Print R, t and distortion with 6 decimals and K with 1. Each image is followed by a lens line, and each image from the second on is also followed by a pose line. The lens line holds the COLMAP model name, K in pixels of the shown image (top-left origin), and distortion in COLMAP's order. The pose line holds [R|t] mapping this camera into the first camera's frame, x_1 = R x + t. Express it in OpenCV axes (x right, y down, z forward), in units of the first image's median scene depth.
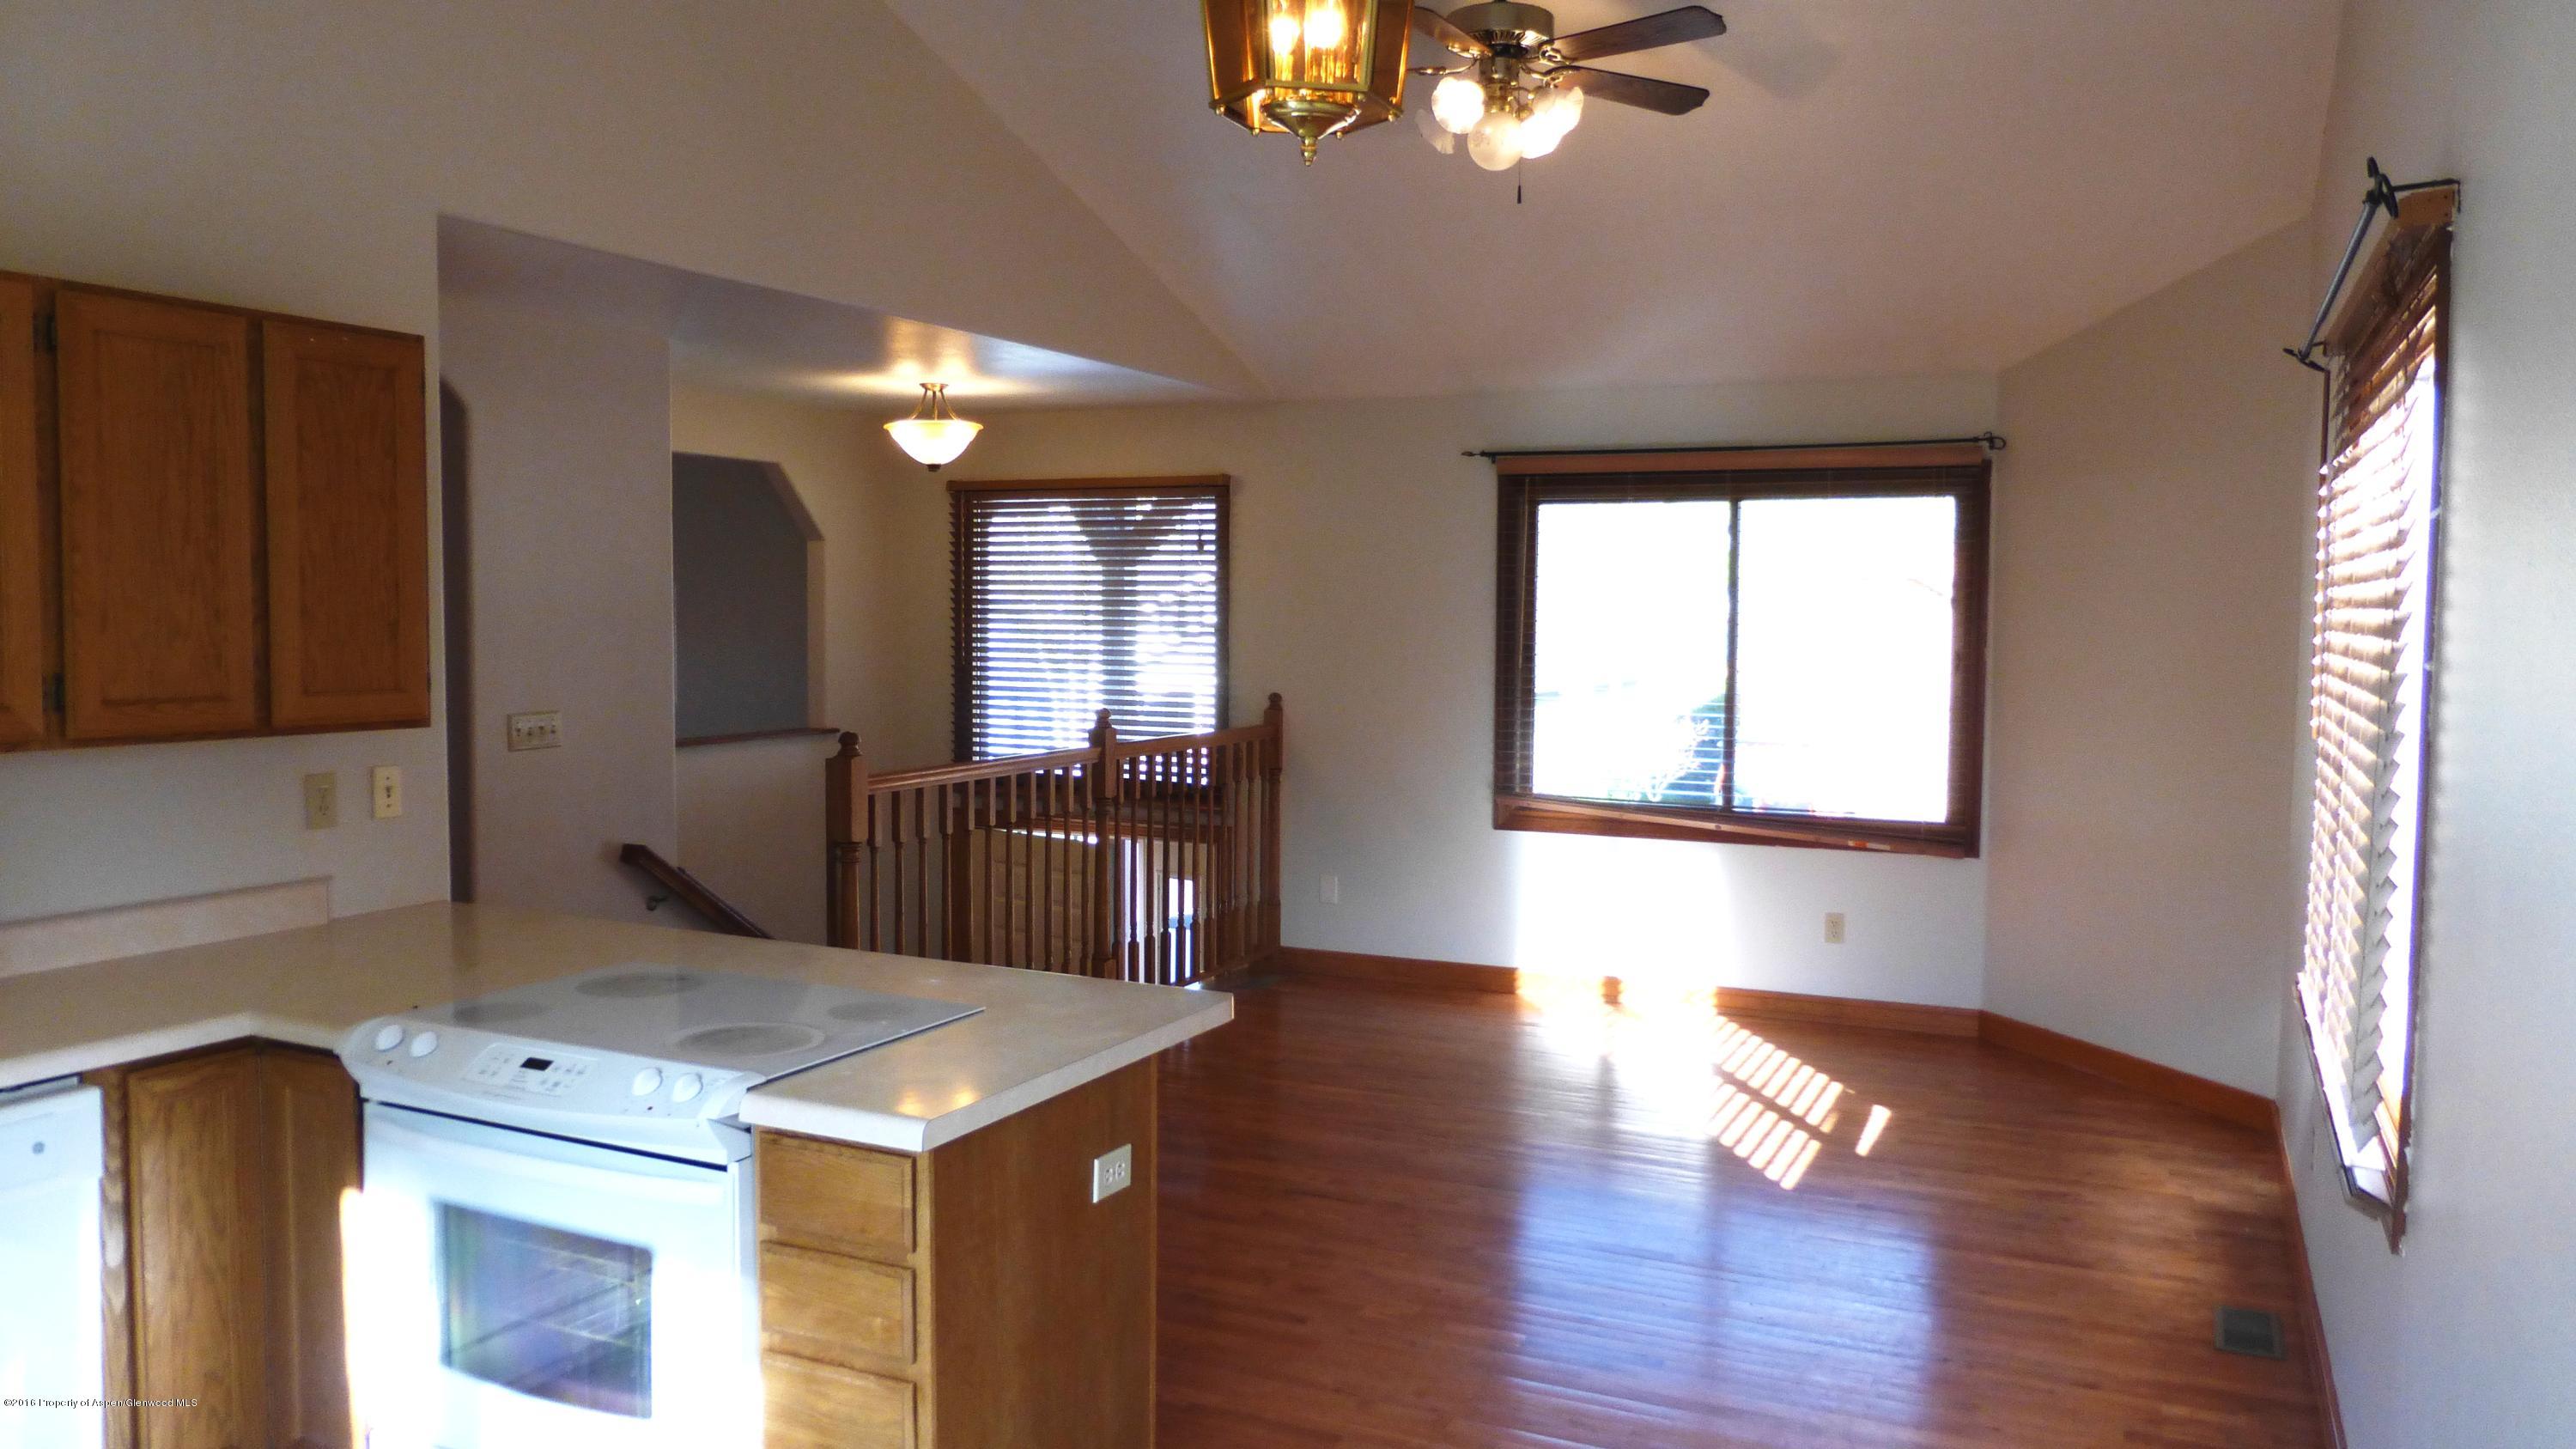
lens RADIAL K [[1852.4, 0, 1282.4], [0, 1852.4, 722.0], [0, 0, 1]] dist [-0.014590, -0.002185]
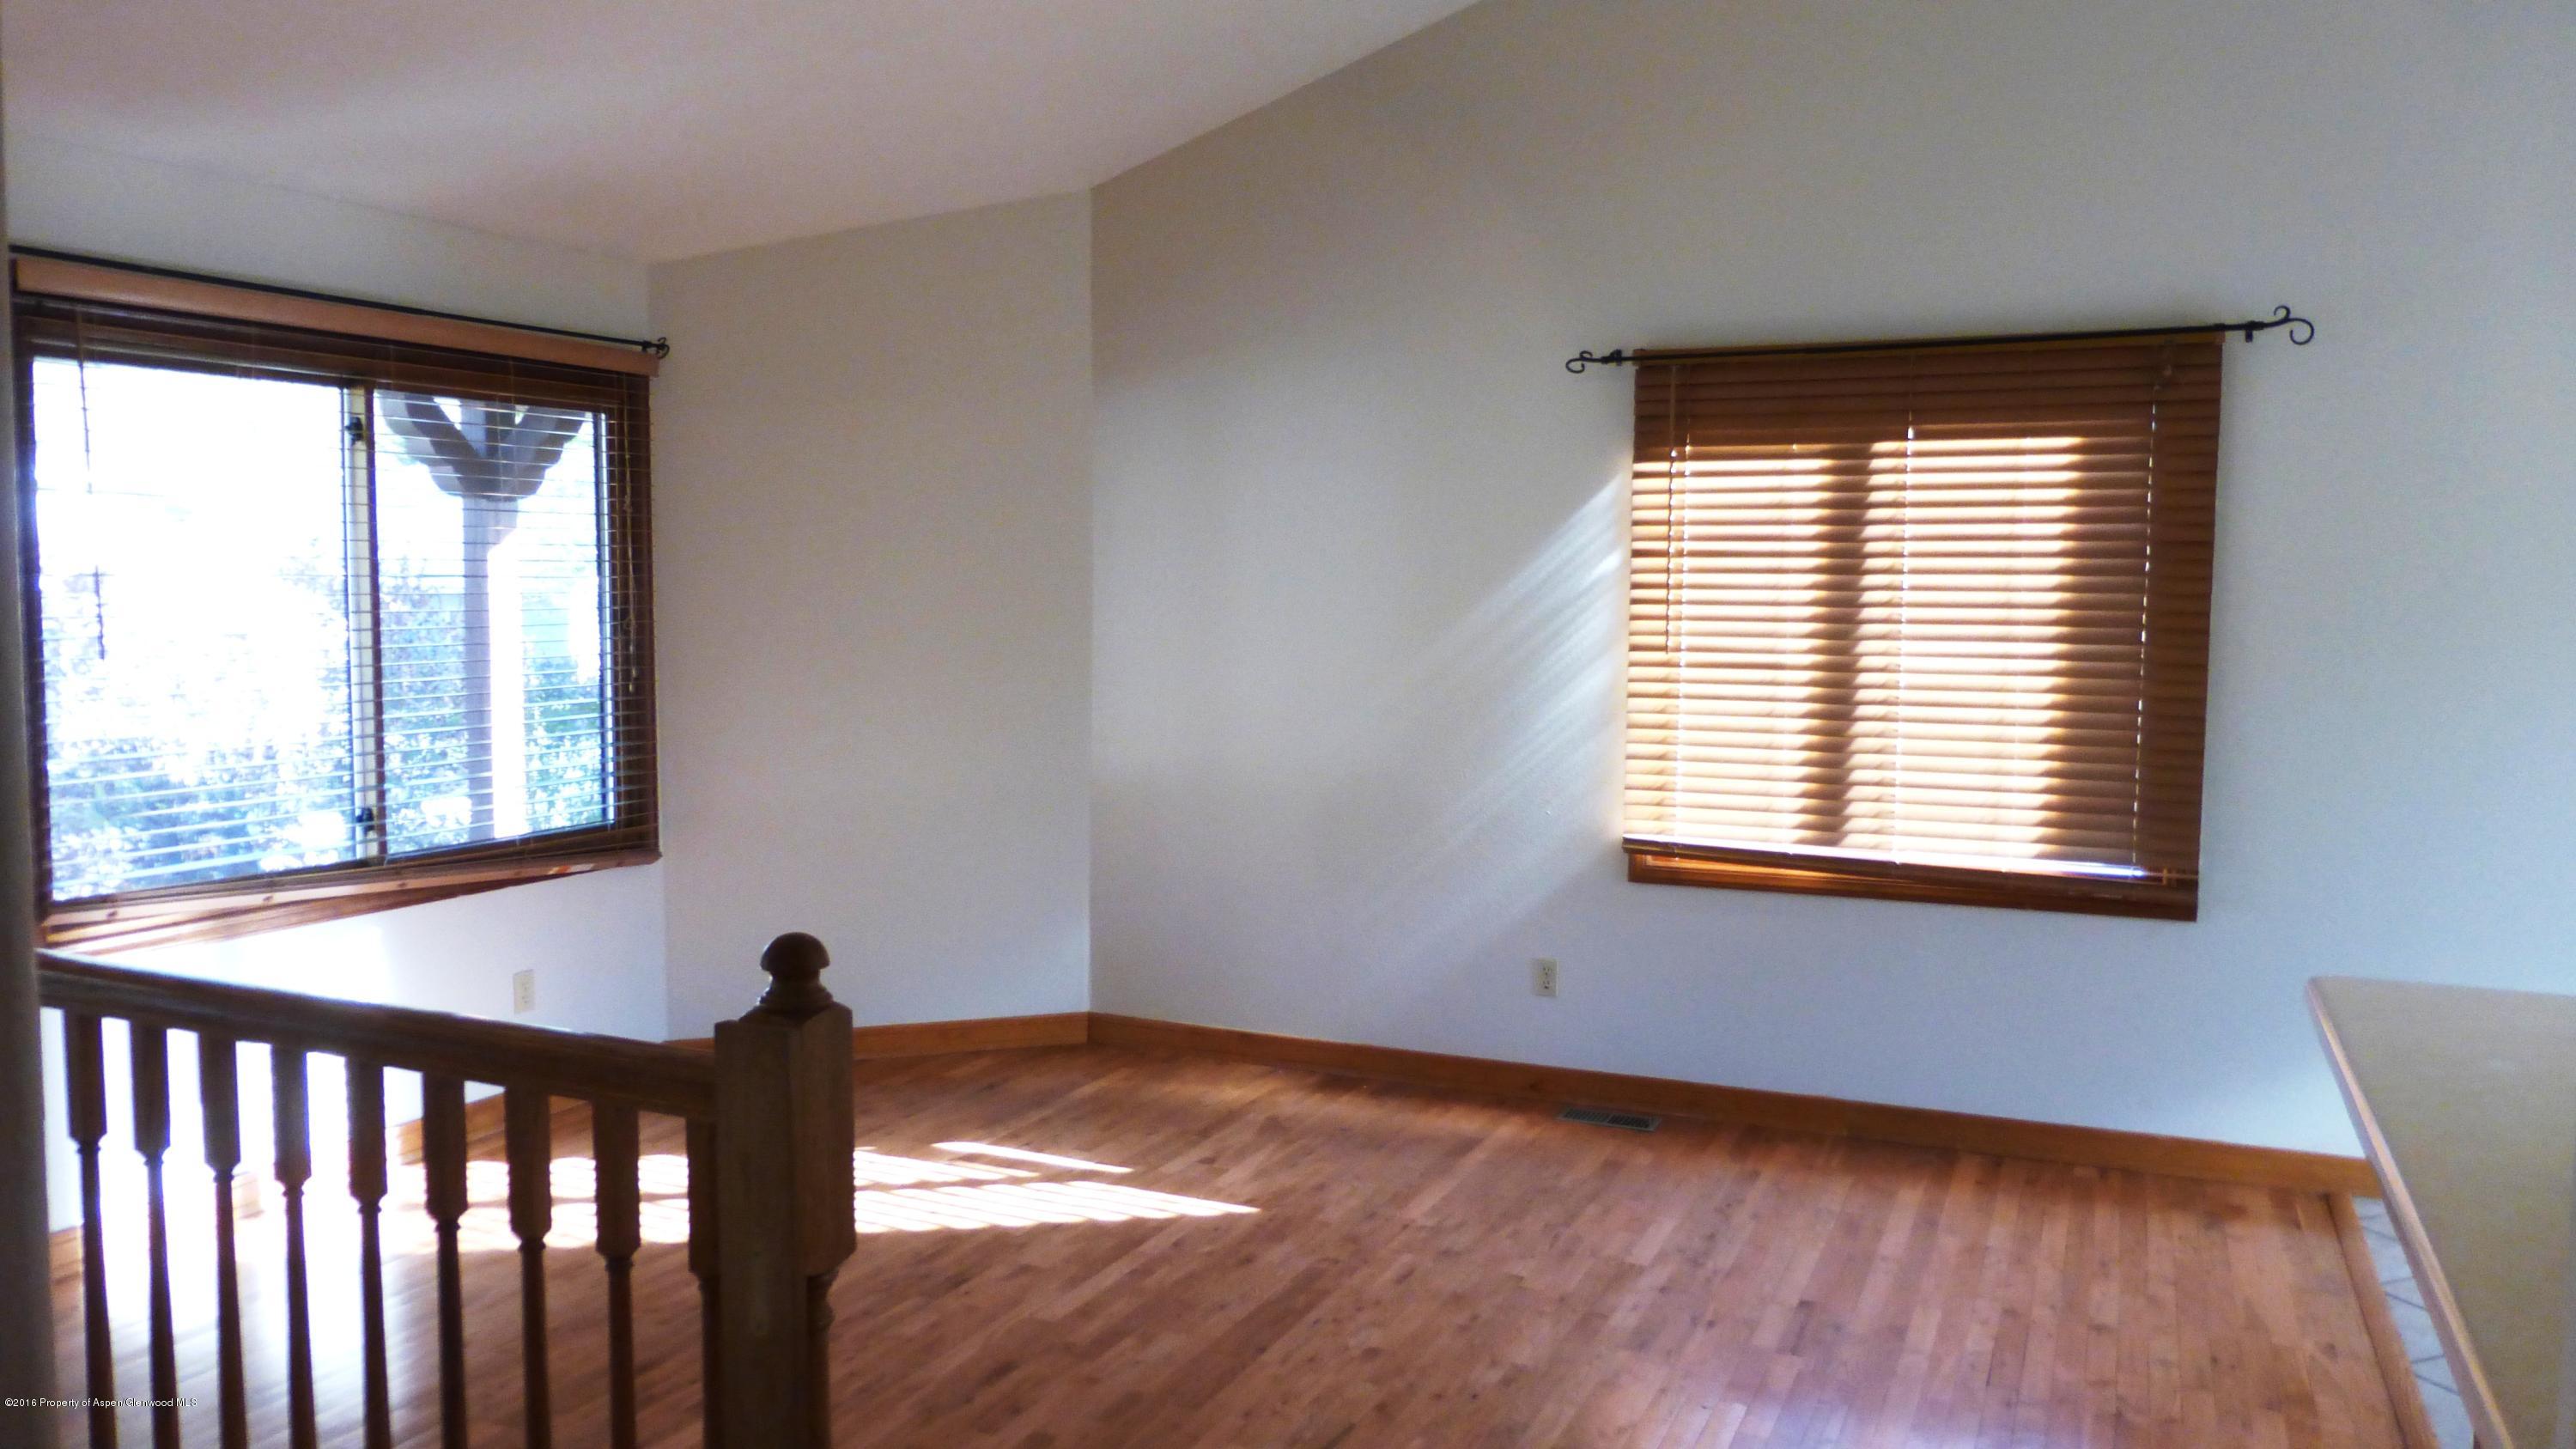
lens RADIAL K [[1852.4, 0, 1278.9], [0, 1852.4, 724.9], [0, 0, 1]] dist [-0.014590, -0.002185]
pose [[-0.009691, -0.088357, 0.996042, -0.538760], [0.058991, 0.994303, 0.088776, -0.052557], [-0.998211, 0.059618, -0.004423, 0.893463]]
